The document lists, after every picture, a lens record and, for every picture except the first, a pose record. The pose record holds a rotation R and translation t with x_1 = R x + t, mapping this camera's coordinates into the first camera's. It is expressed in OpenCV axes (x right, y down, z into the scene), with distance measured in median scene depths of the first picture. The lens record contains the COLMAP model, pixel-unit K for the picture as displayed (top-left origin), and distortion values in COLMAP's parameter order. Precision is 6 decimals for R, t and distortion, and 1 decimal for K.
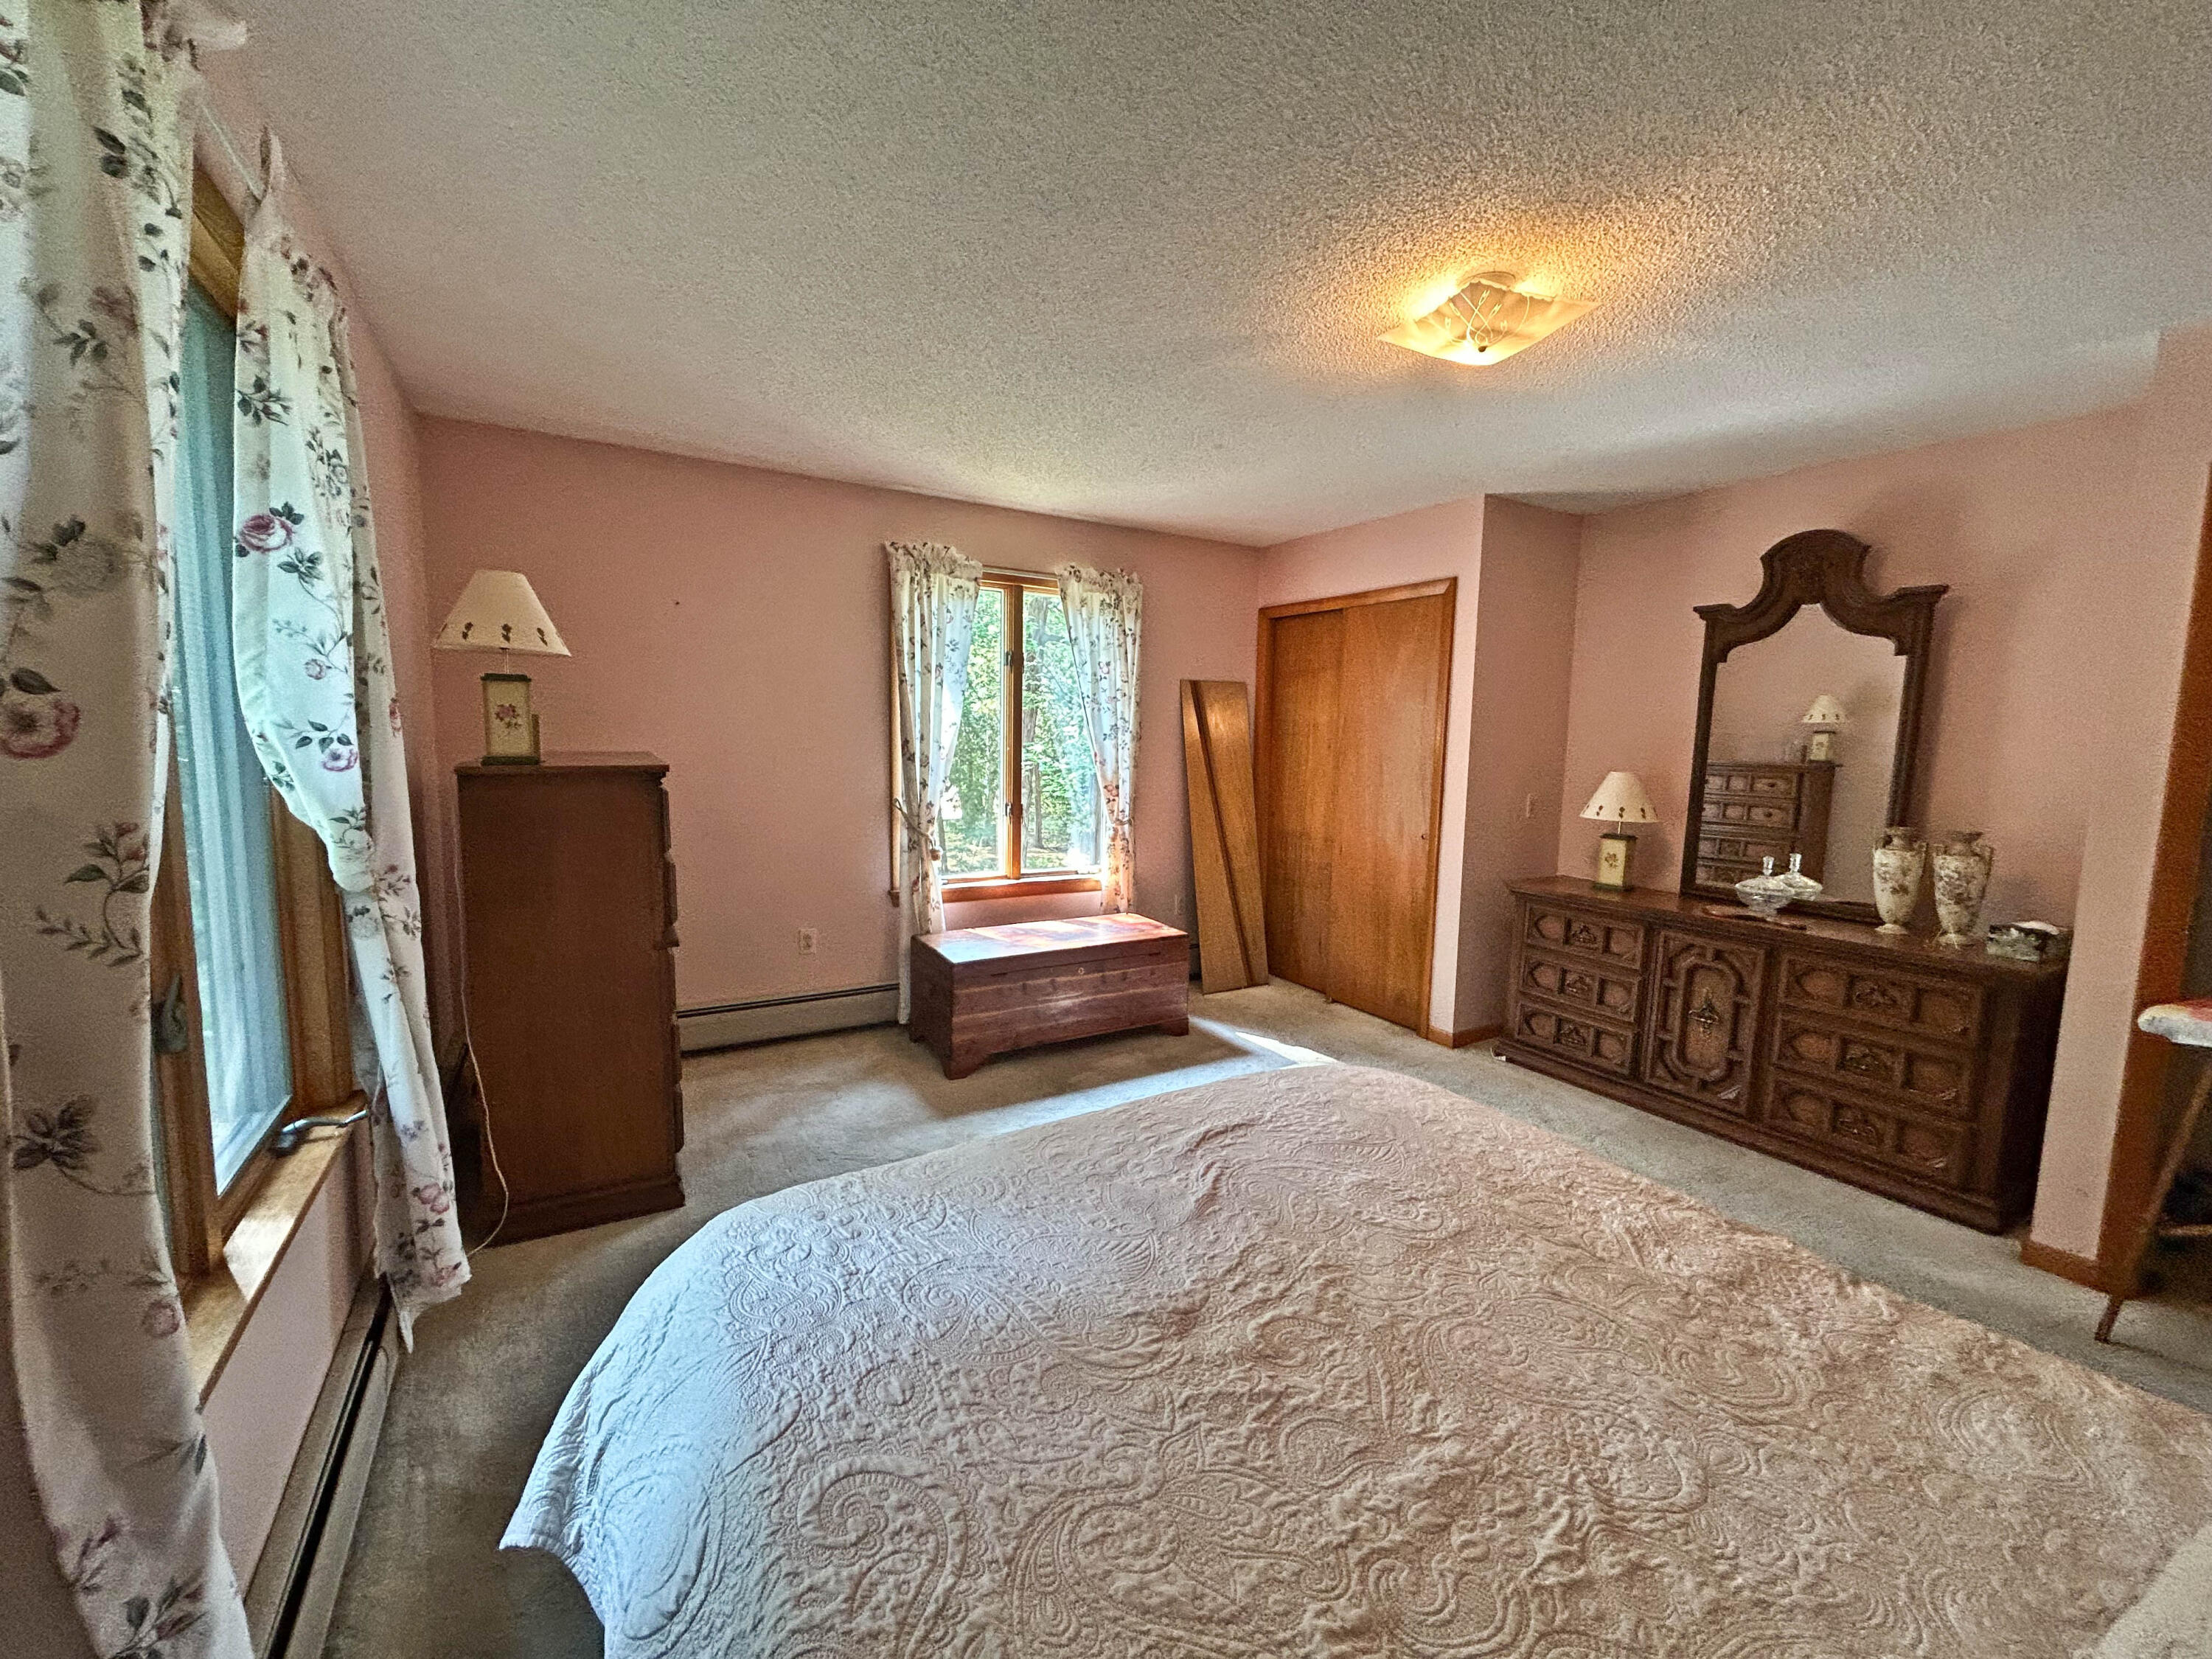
lens RADIAL K [[891.7, 0, 1104.2], [0, 891.7, 827.9], [0, 0, 1]] dist [0.000620, 0.000441]
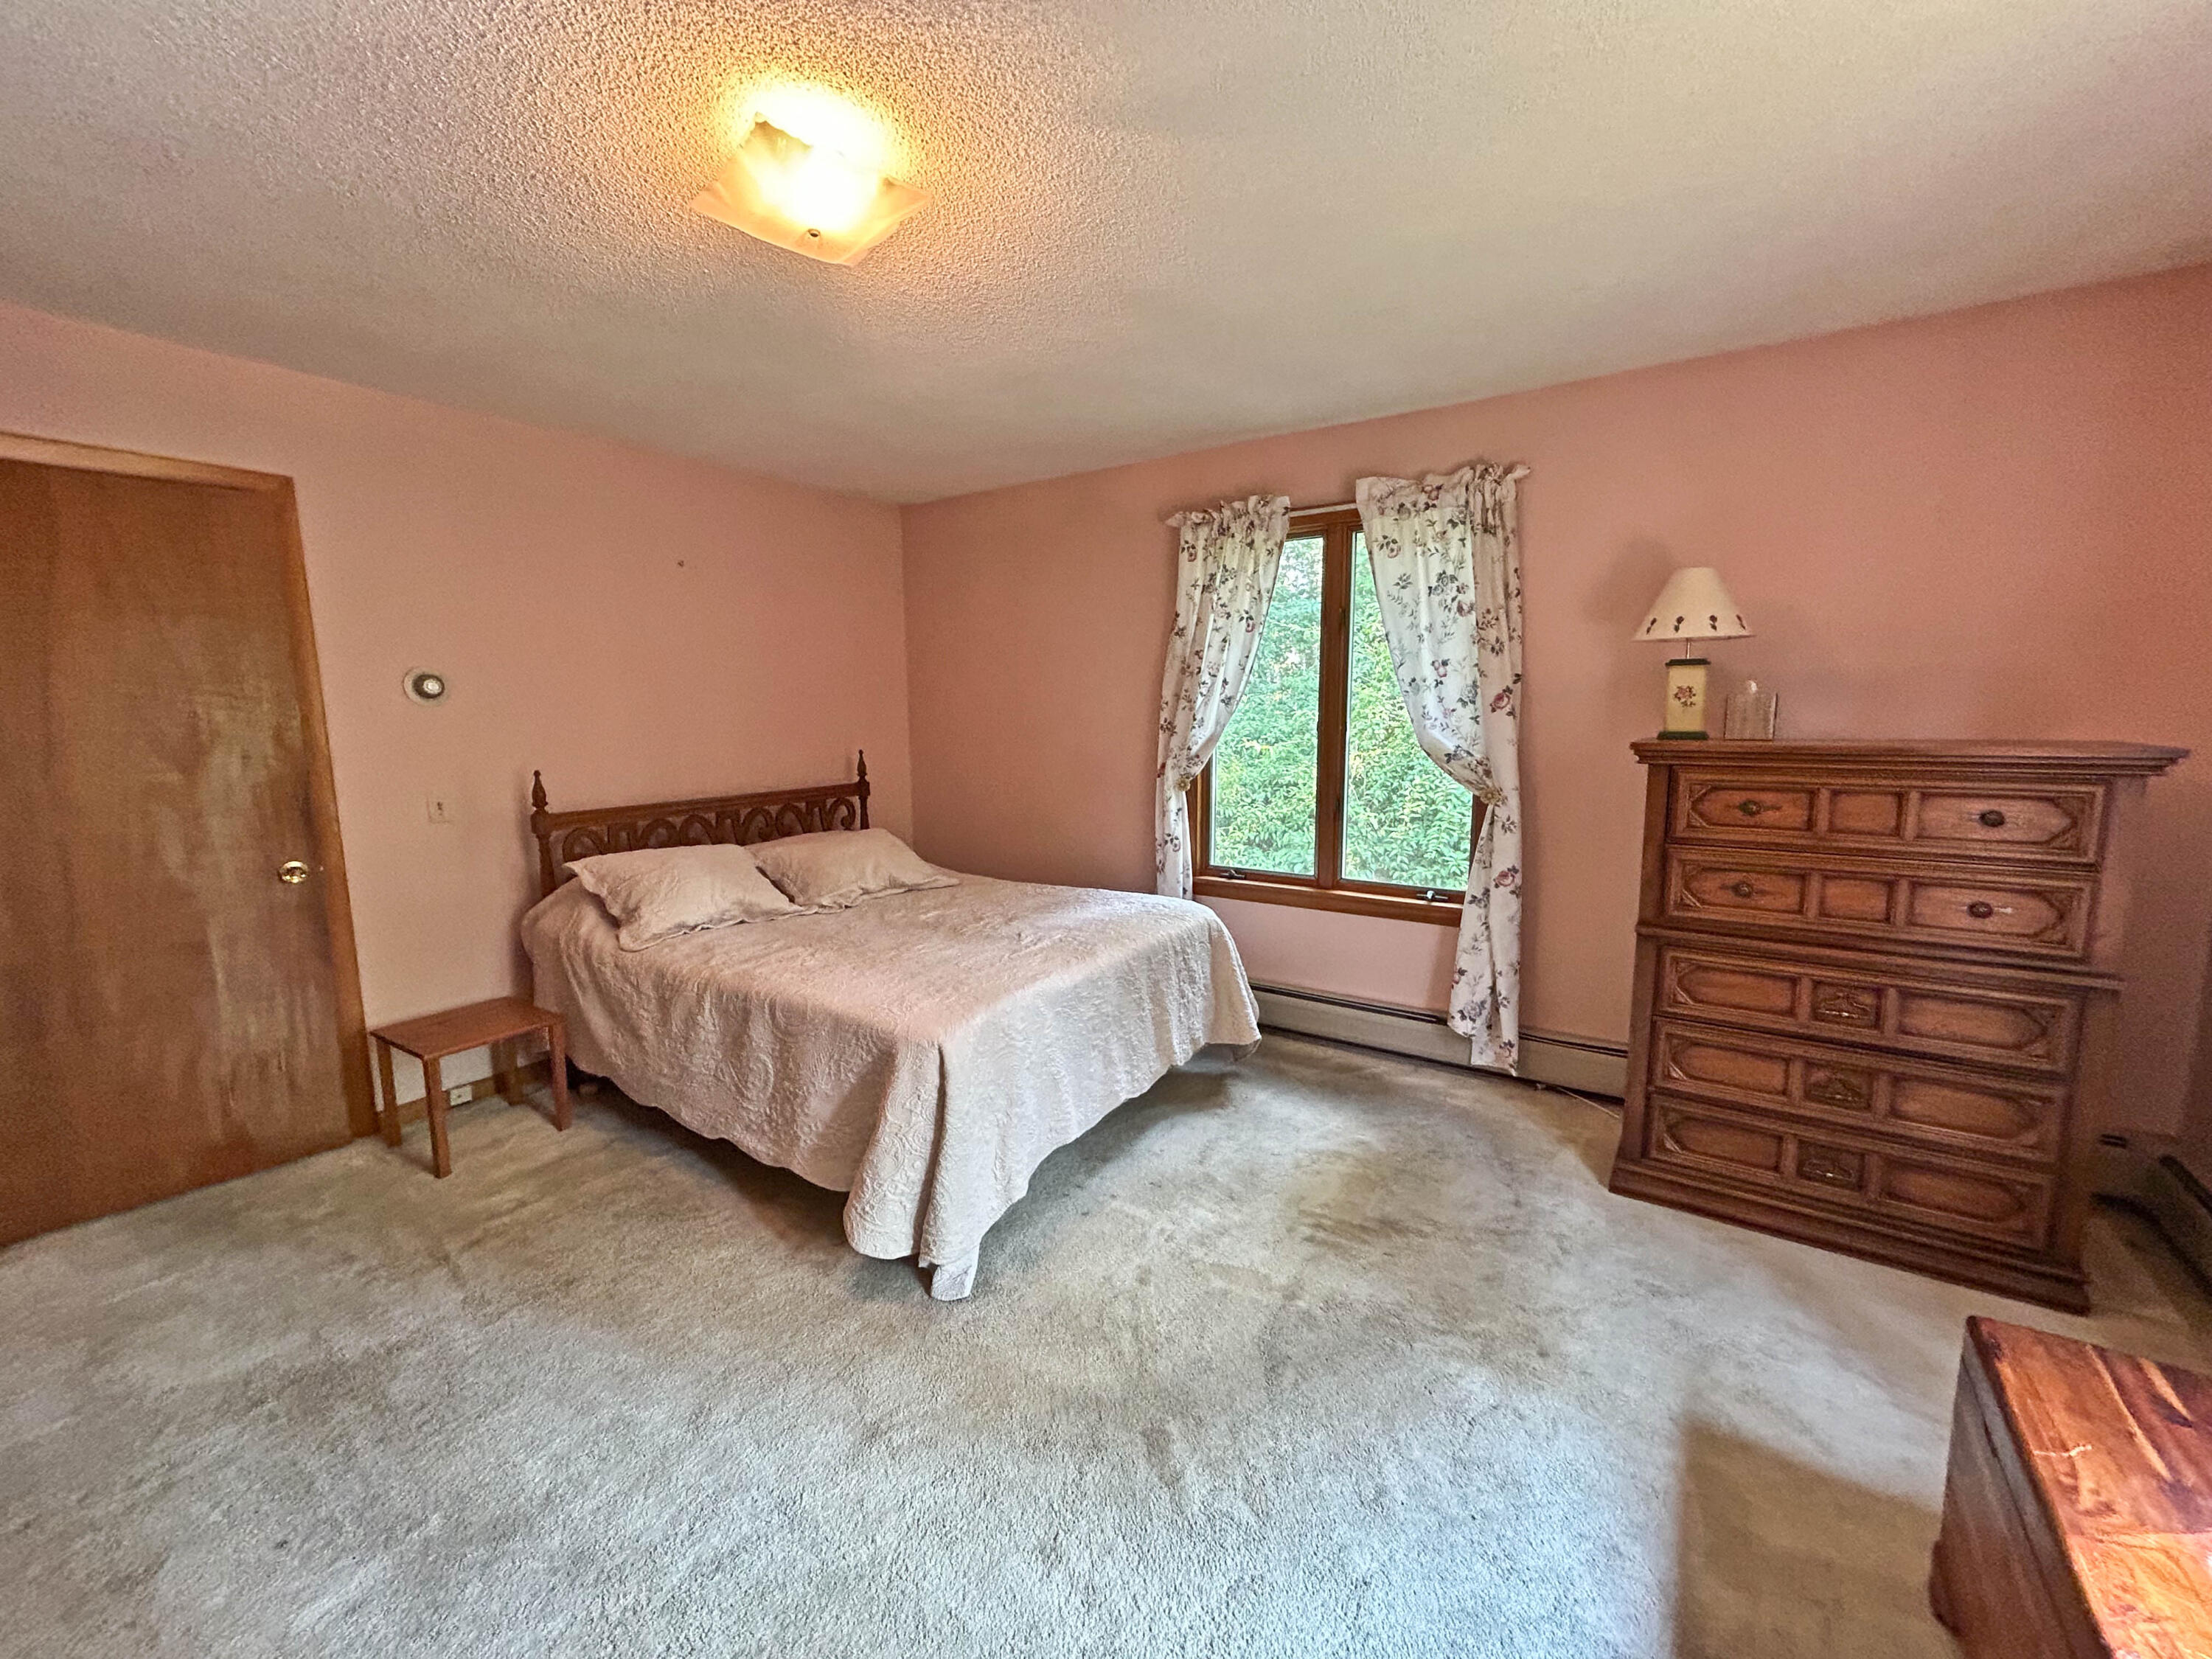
lens RADIAL K [[891.7, 0, 1102.4], [0, 891.7, 820.2], [0, 0, 1]] dist [0.000620, 0.000441]
pose [[-0.899147, 0.044595, -0.435368, 0.353834], [-0.055362, 0.975213, 0.214229, -0.126408], [0.434130, 0.216726, -0.874392, 1.244466]]
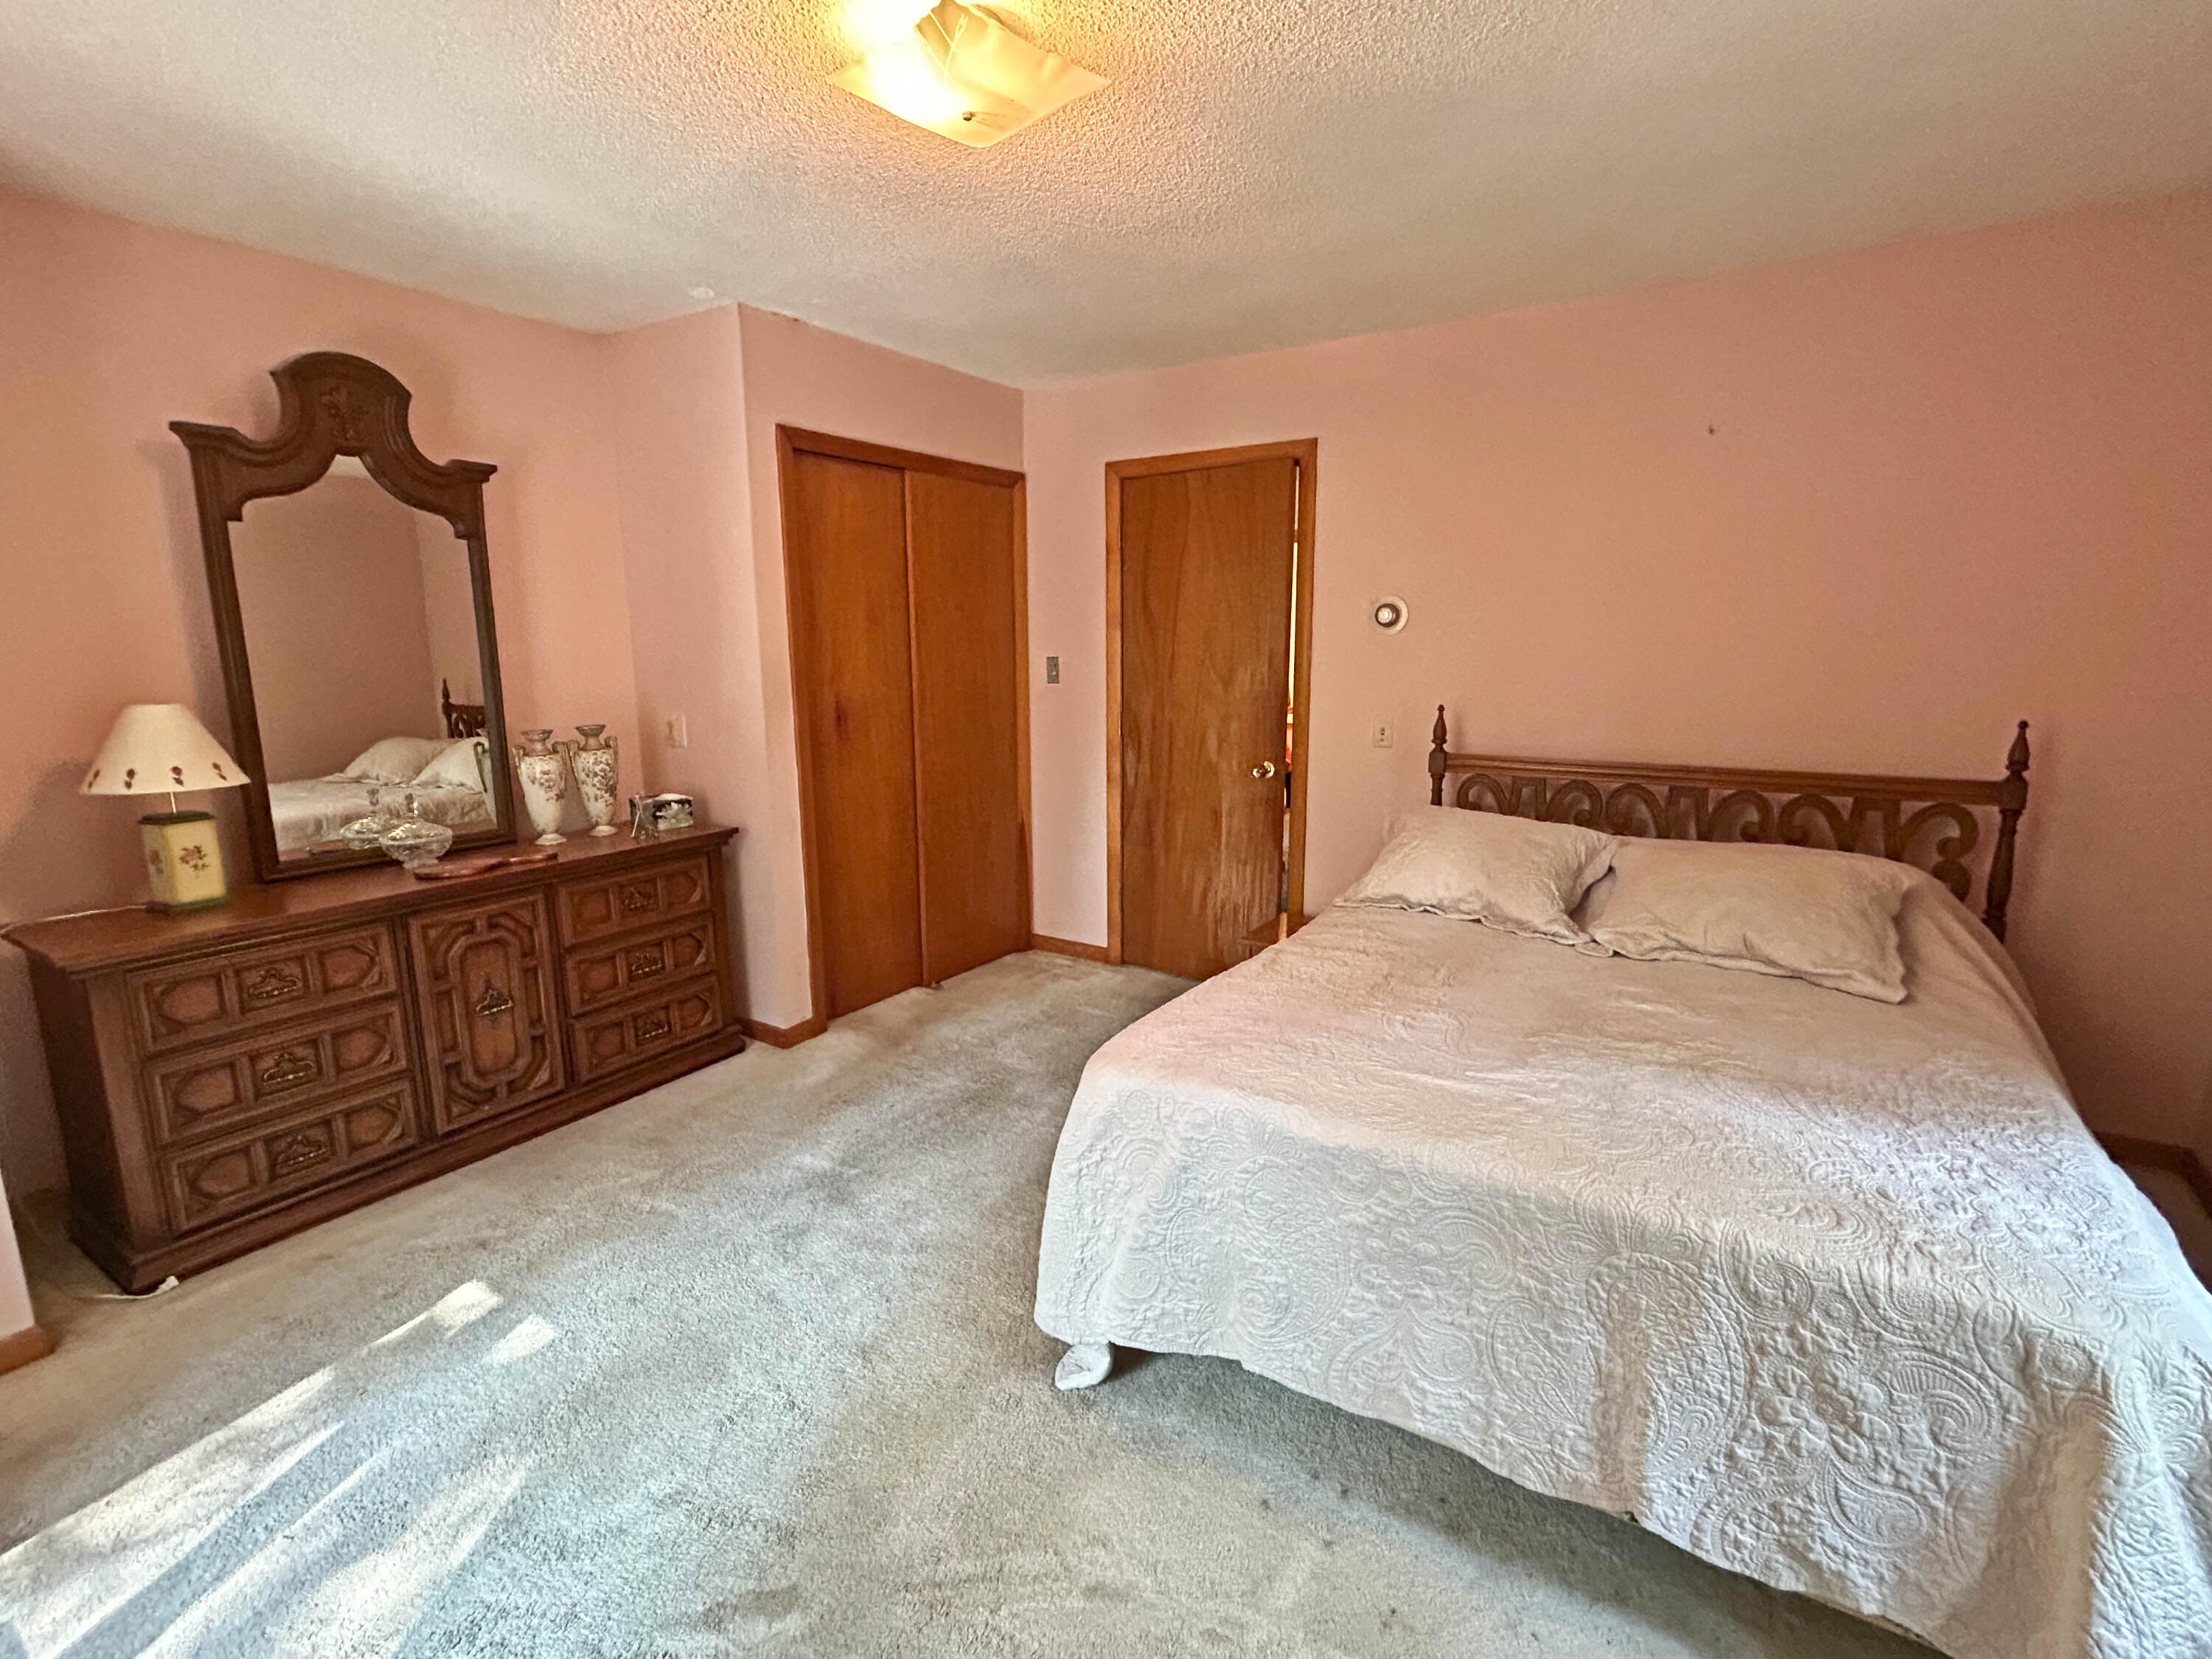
lens RADIAL K [[1022.2, 0, 1103.3], [0, 1022.2, 833.4], [0, 0, 1]] dist [-0.010254, 0.000066]
pose [[-0.451164, -0.182281, 0.873628, -0.301842], [0.093141, 0.963956, 0.249228, -0.100591], [-0.887568, 0.193813, -0.417924, 0.868281]]
